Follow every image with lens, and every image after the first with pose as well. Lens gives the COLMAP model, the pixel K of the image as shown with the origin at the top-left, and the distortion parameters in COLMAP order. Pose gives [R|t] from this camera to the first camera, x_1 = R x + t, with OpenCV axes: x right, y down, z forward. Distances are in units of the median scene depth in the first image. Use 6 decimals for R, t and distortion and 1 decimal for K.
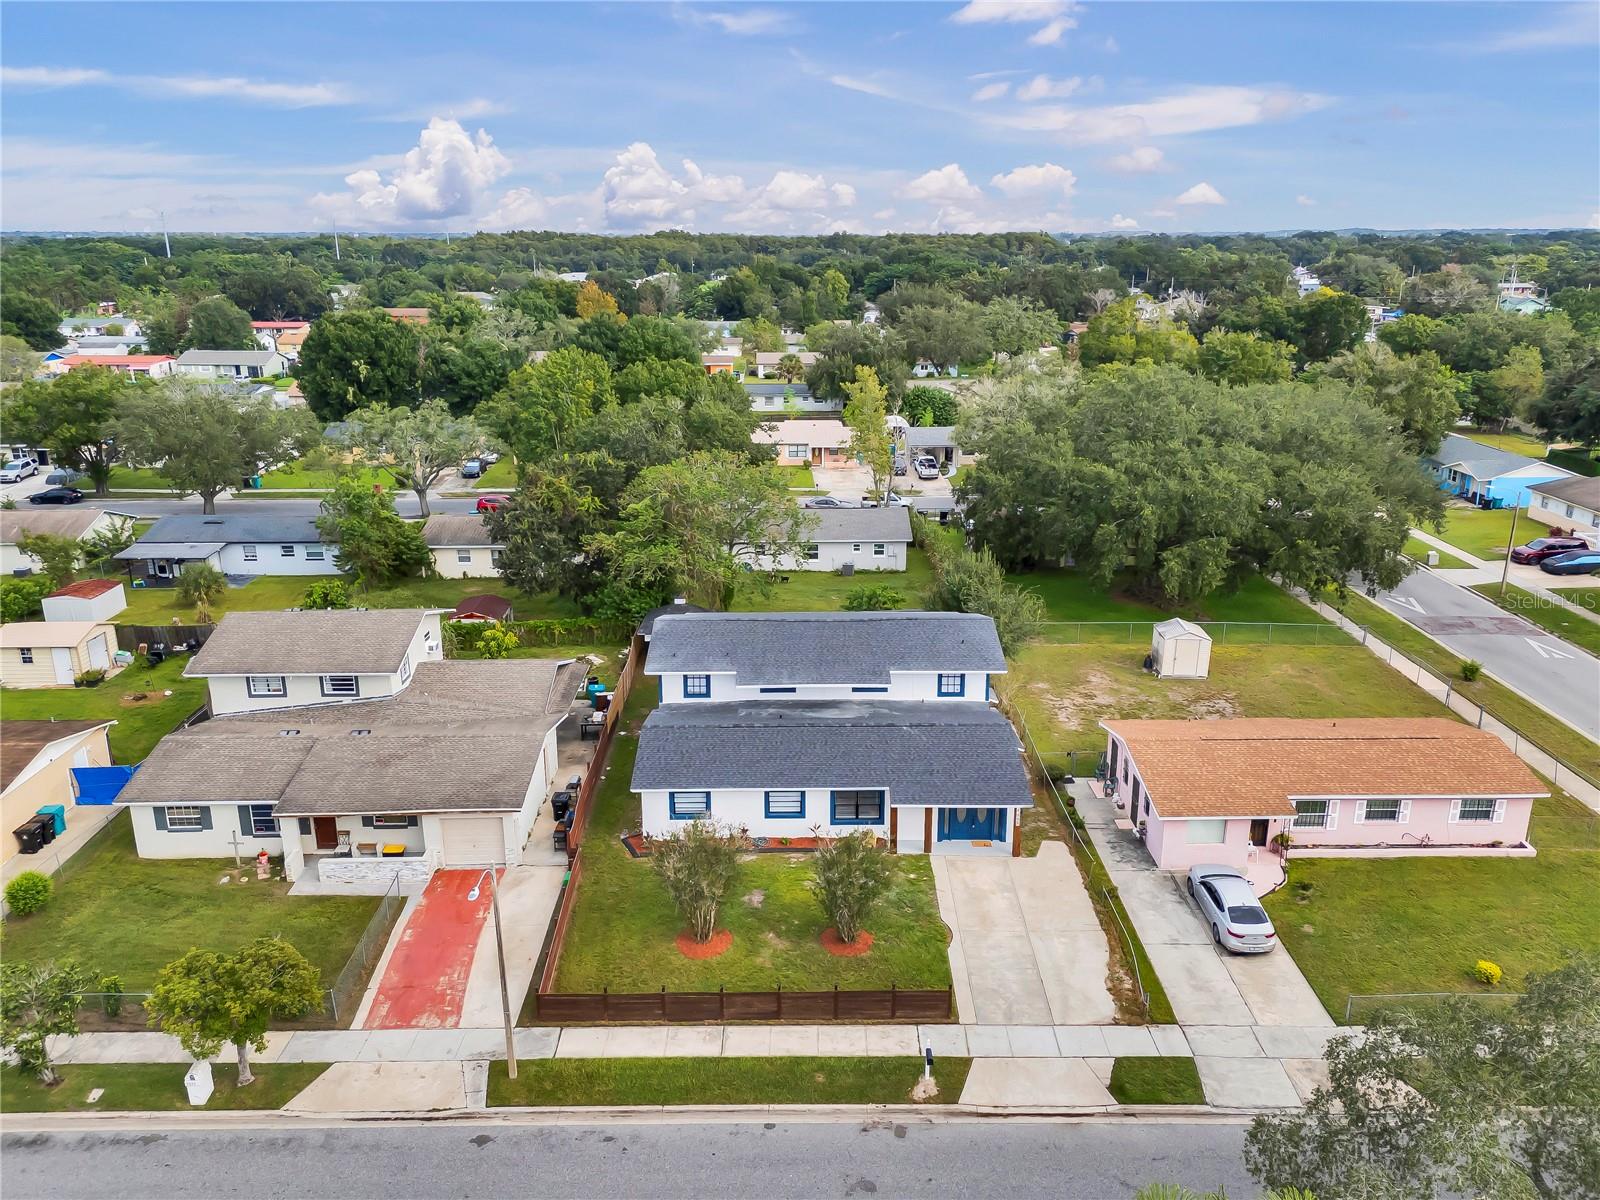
lens RADIAL K [[1202.7, 0, 794.0], [0, 1202.7, 602.9], [0, 0, 1]] dist [0.075861, -0.047643]
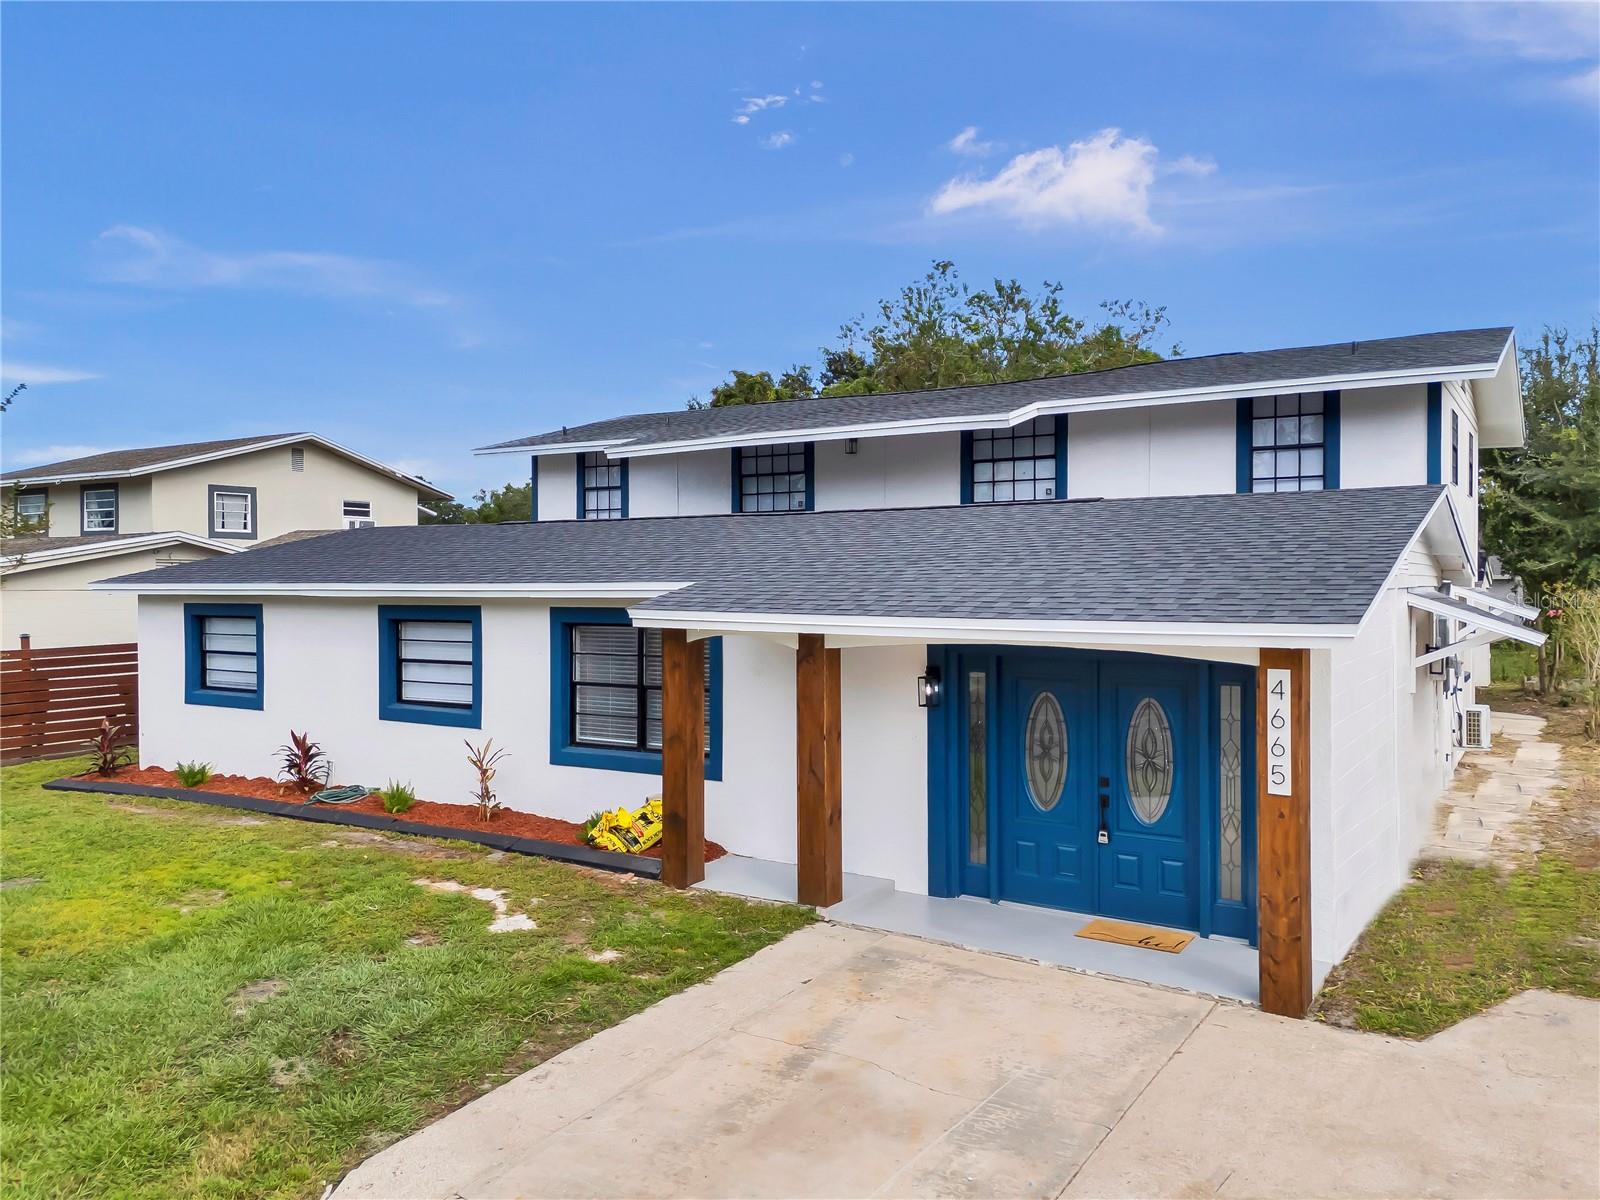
lens RADIAL K [[1202.7, 0, 794.0], [0, 1202.7, 602.9], [0, 0, 1]] dist [0.075861, -0.047643]
pose [[0.842416, 0.010793, -0.538719, 0.261948], [-0.153754, 0.963047, -0.221135, 0.247619], [0.516425, 0.269118, 0.812946, 1.000480]]
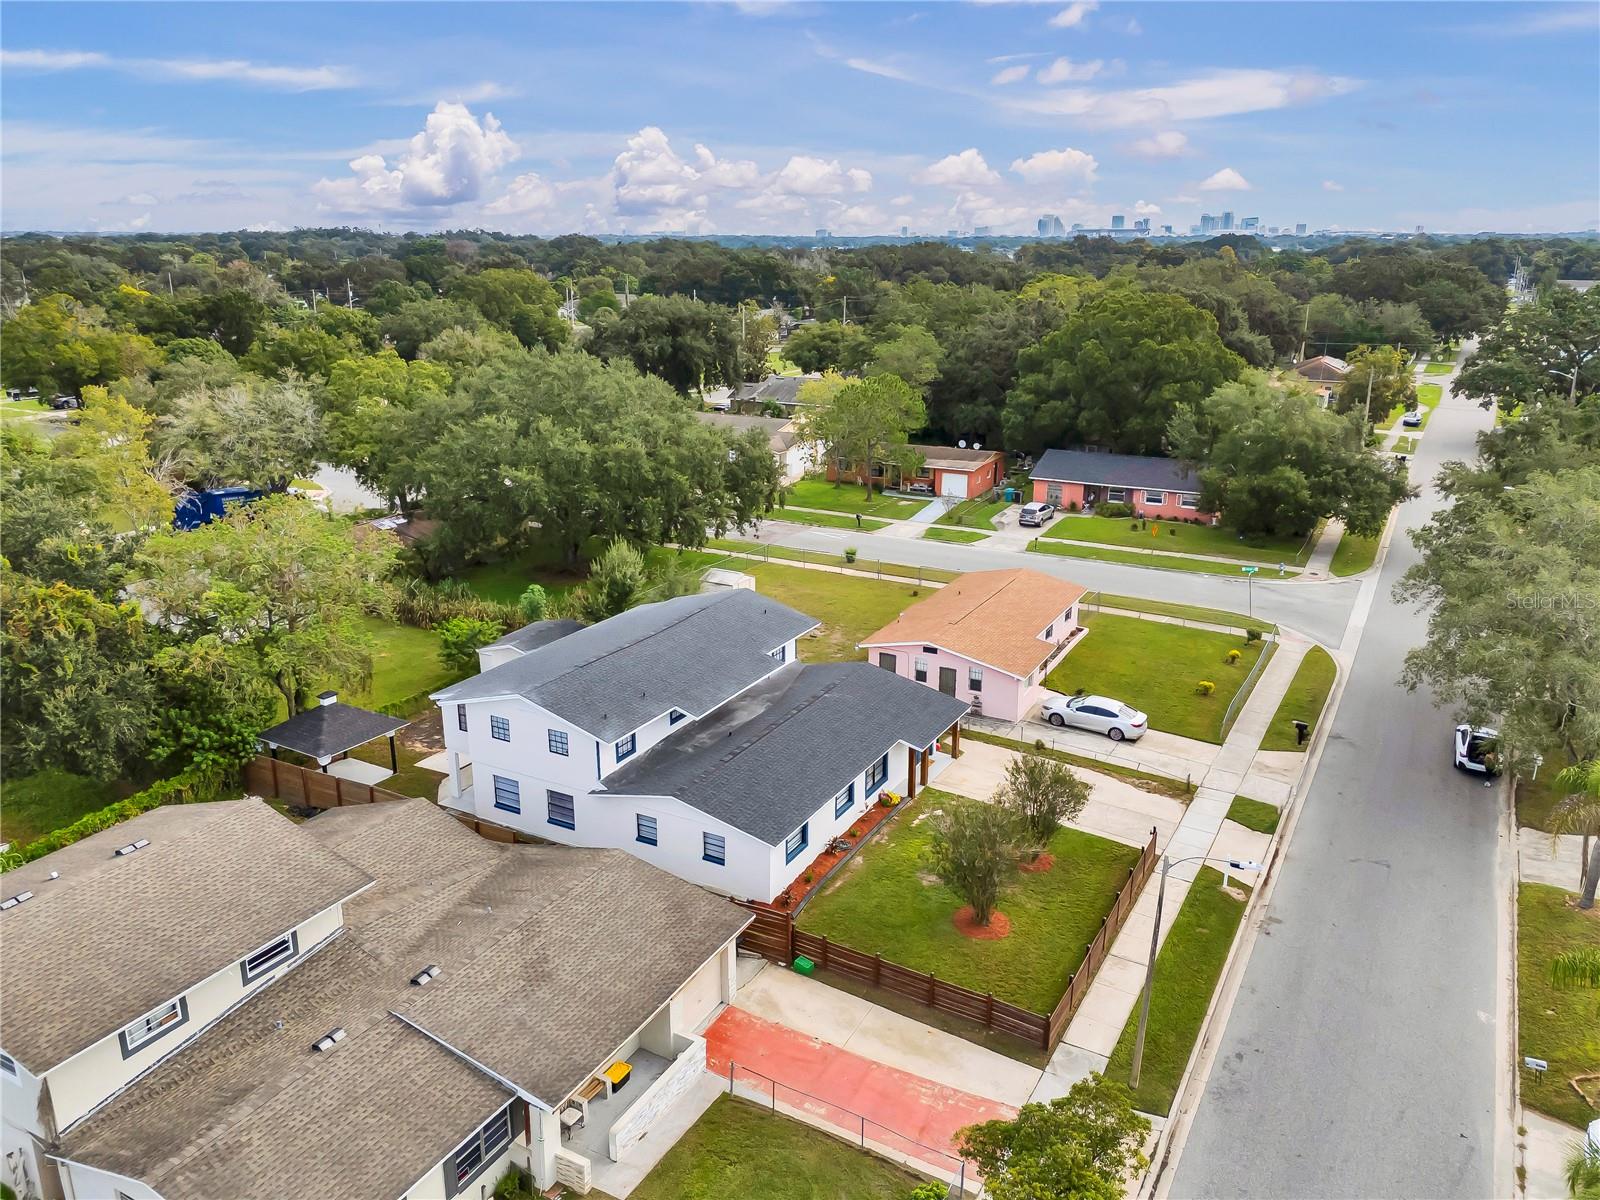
lens RADIAL K [[1202.7, 0, 794.0], [0, 1202.7, 602.9], [0, 0, 1]] dist [0.075861, -0.047643]
pose [[0.491430, -0.259252, 0.831436, -0.984270], [0.251871, 0.956179, 0.149276, -0.172572], [-0.833701, 0.136056, 0.535193, 0.602462]]
